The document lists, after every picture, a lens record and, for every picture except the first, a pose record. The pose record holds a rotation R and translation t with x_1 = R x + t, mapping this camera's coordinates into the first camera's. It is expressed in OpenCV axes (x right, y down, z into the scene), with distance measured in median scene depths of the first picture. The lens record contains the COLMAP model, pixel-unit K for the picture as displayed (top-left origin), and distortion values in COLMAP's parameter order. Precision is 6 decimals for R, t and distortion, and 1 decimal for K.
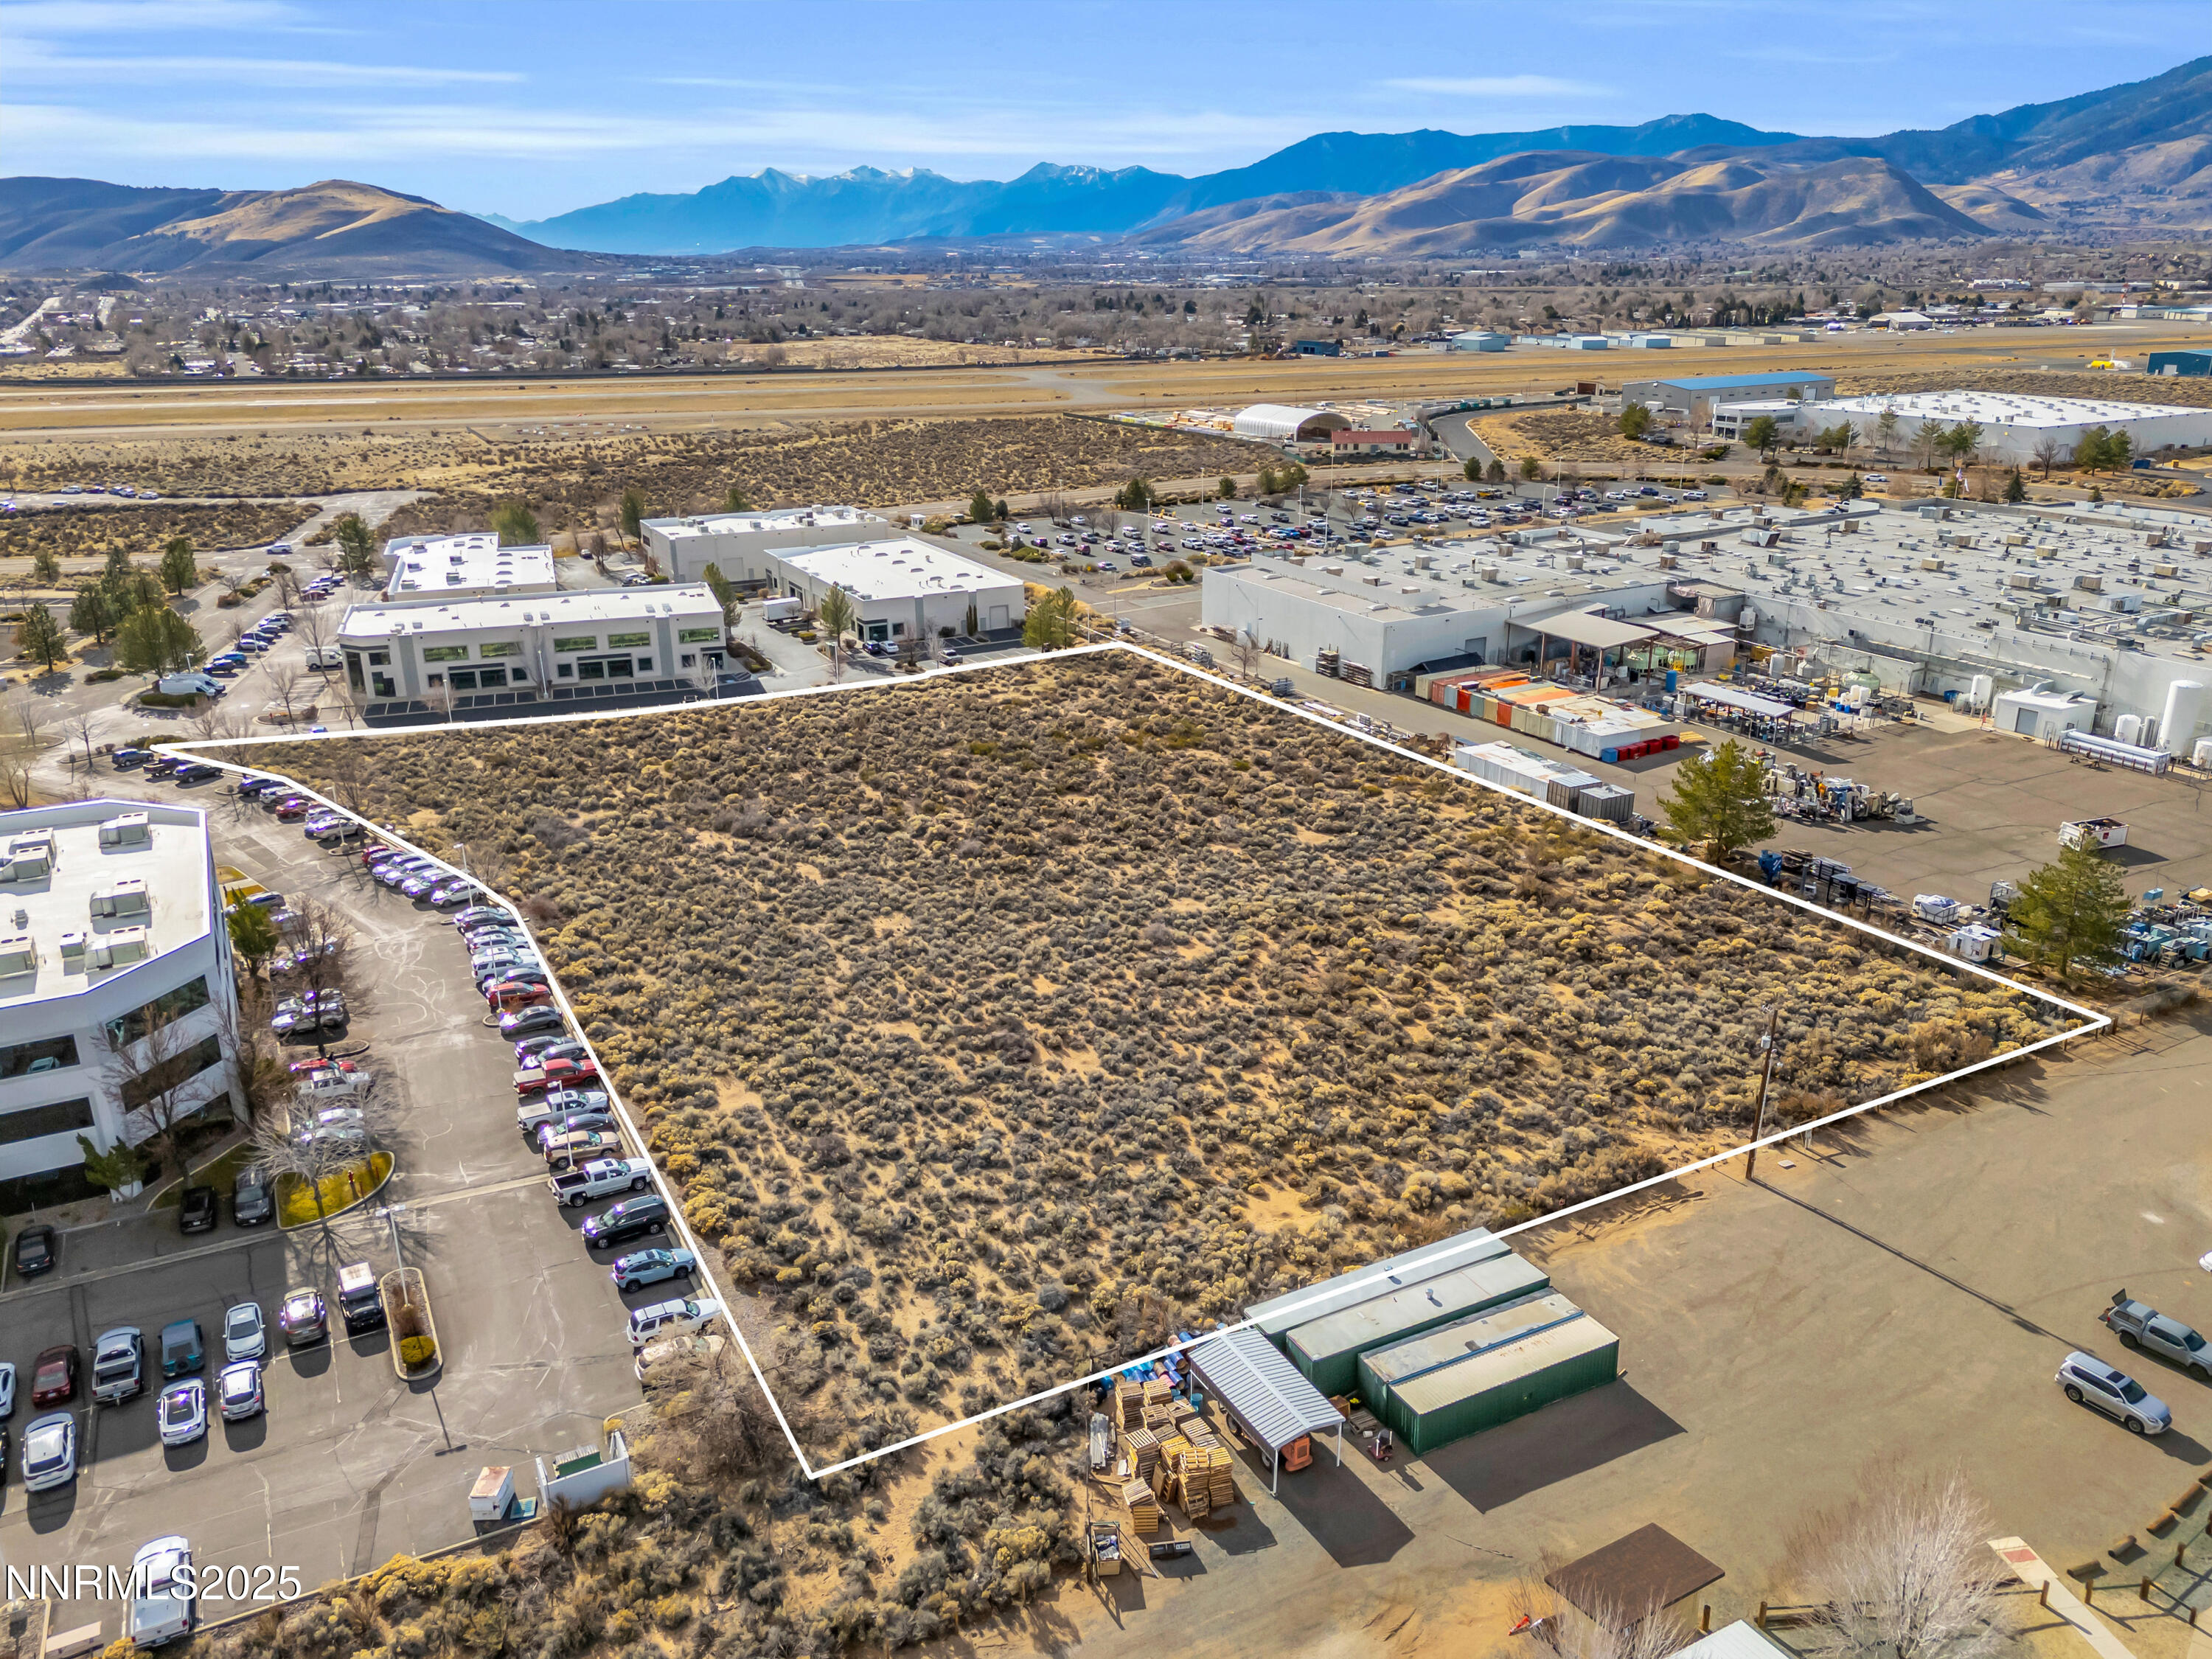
lens RADIAL K [[1644.6, 0, 1111.6], [0, 1644.6, 823.4], [0, 0, 1]] dist [0.075711, -0.073961]
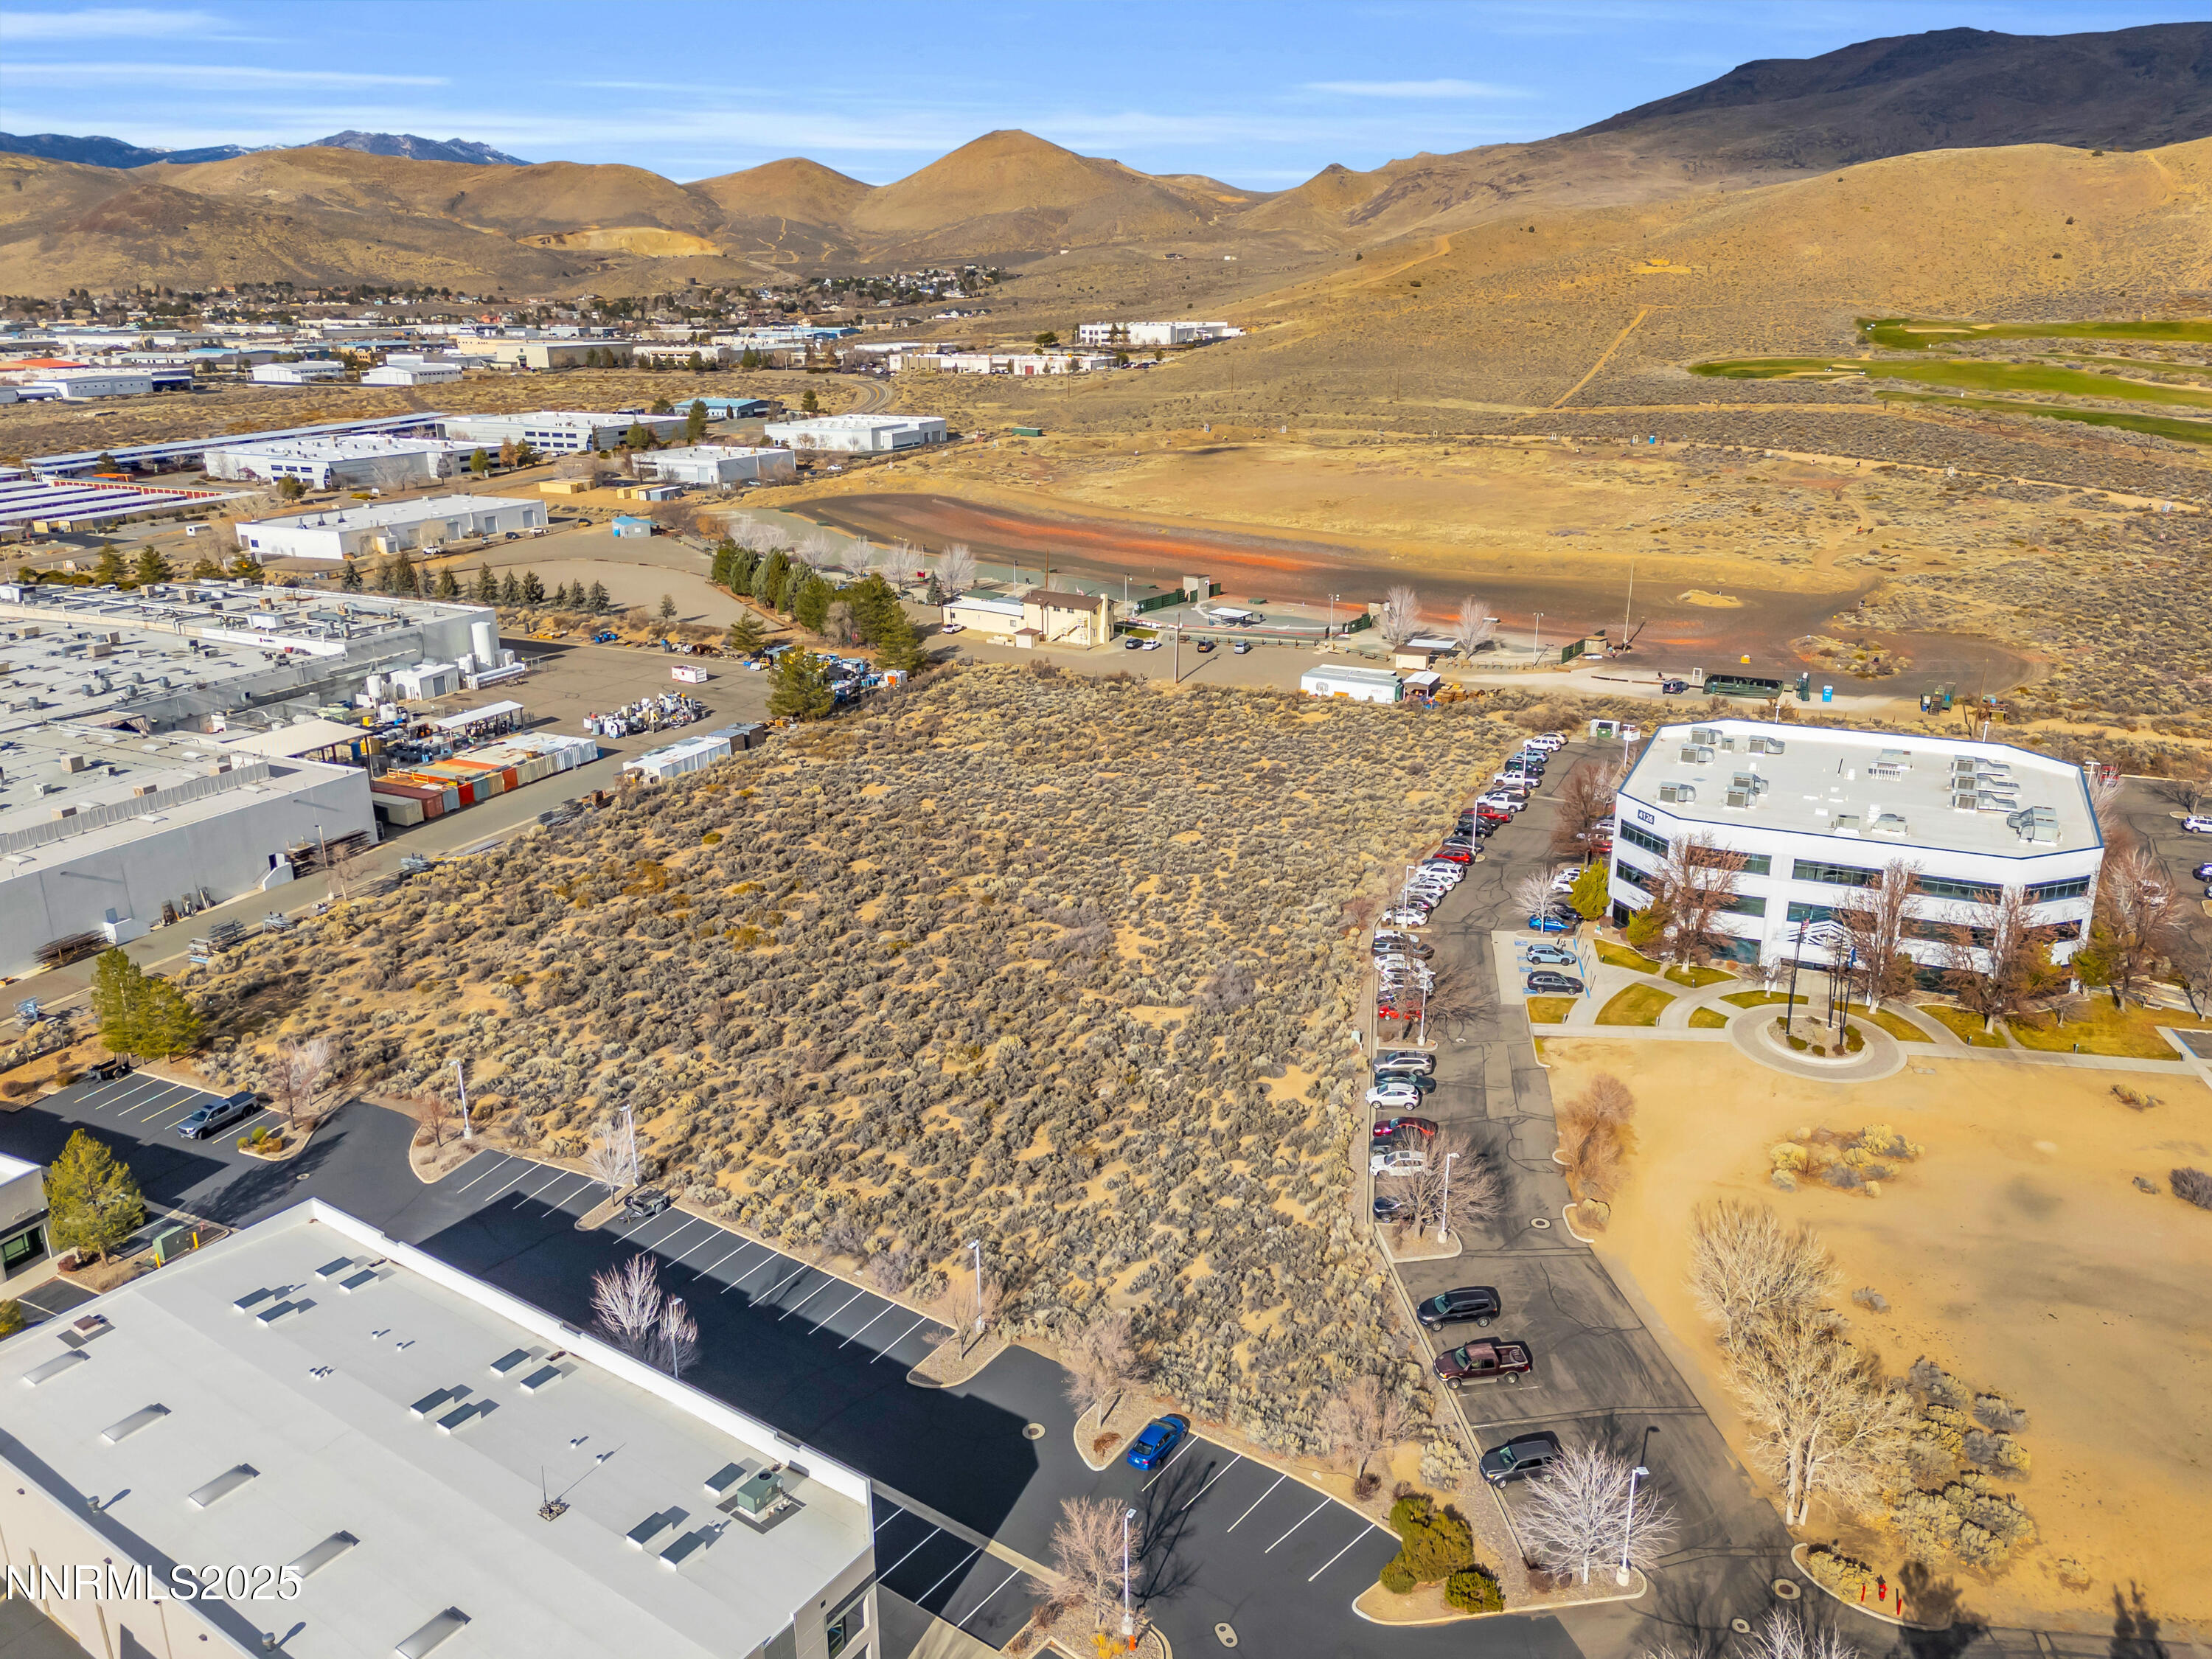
lens RADIAL K [[1644.6, 0, 1111.6], [0, 1644.6, 823.4], [0, 0, 1]] dist [0.075711, -0.073961]
pose [[-0.592906, -0.236893, 0.769639, -0.964145], [0.276501, 0.837754, 0.470867, -0.512257], [-0.756314, 0.491985, -0.431208, 1.380447]]
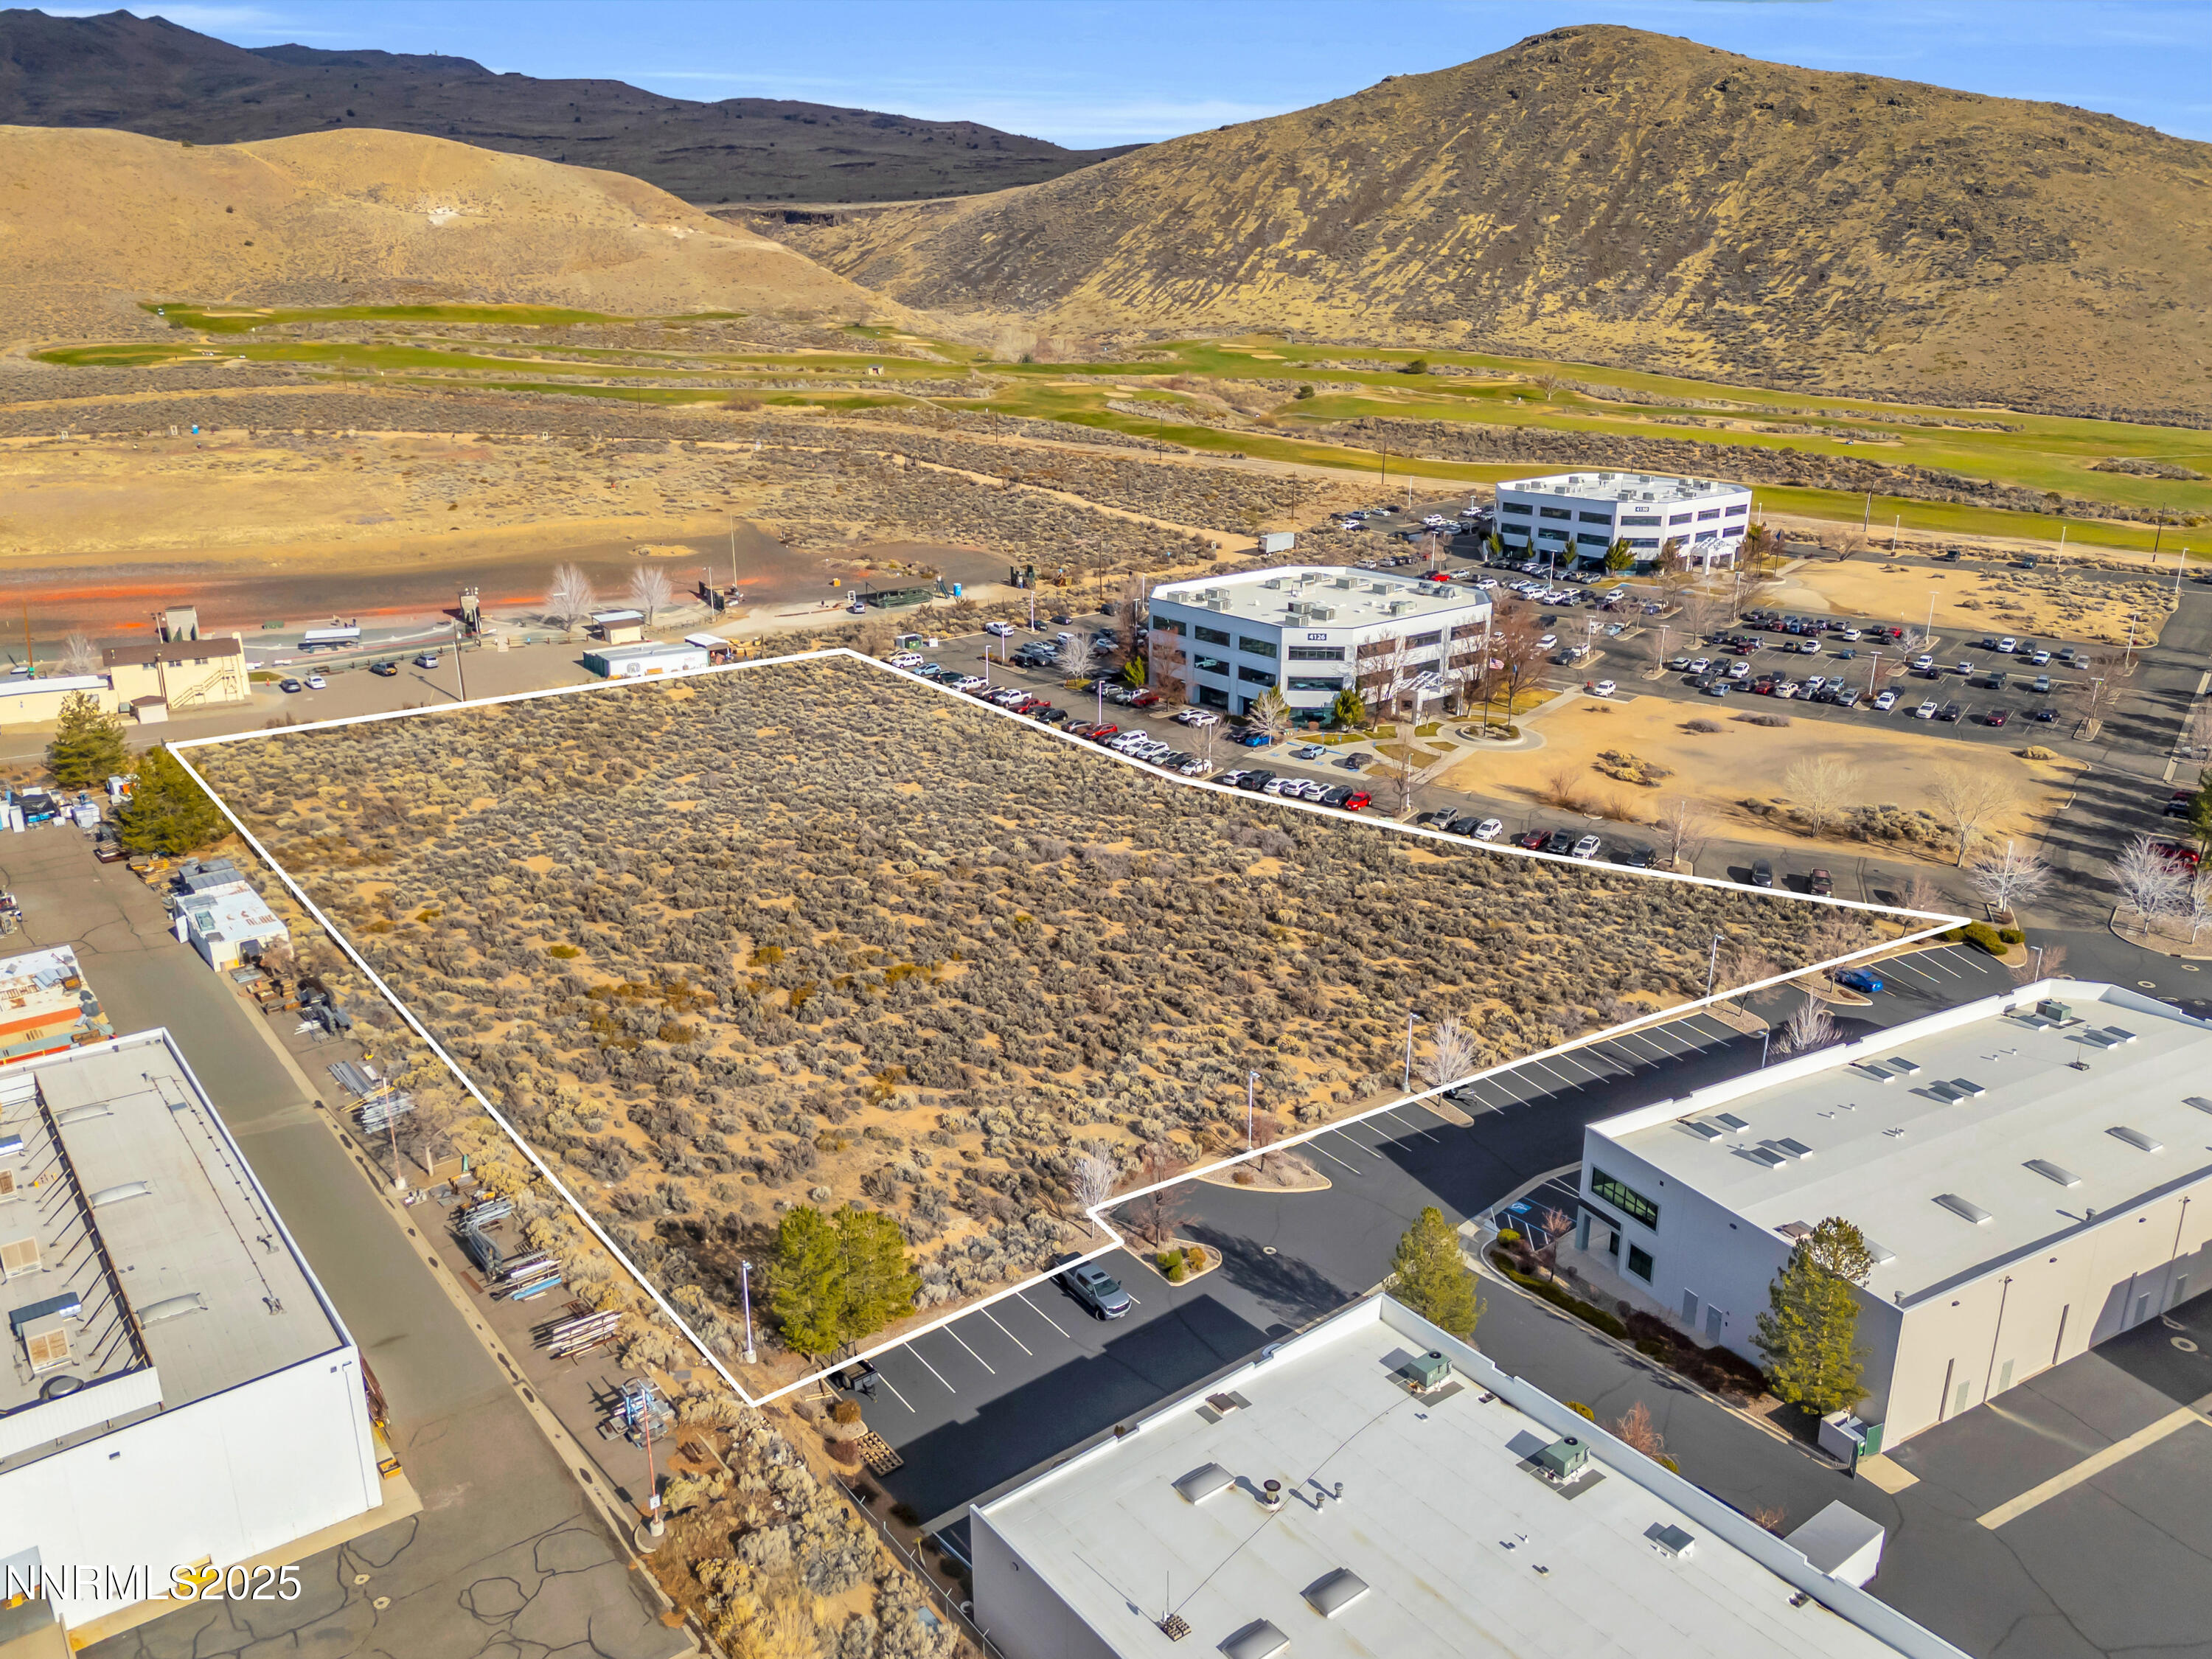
lens RADIAL K [[1644.6, 0, 1111.6], [0, 1644.6, 823.4], [0, 0, 1]] dist [0.075711, -0.073961]
pose [[-0.984143, 0.064674, -0.165165, -0.062641], [-0.049757, 0.793112, 0.607039, -0.641707], [0.170254, 0.605632, -0.777318, 1.792713]]
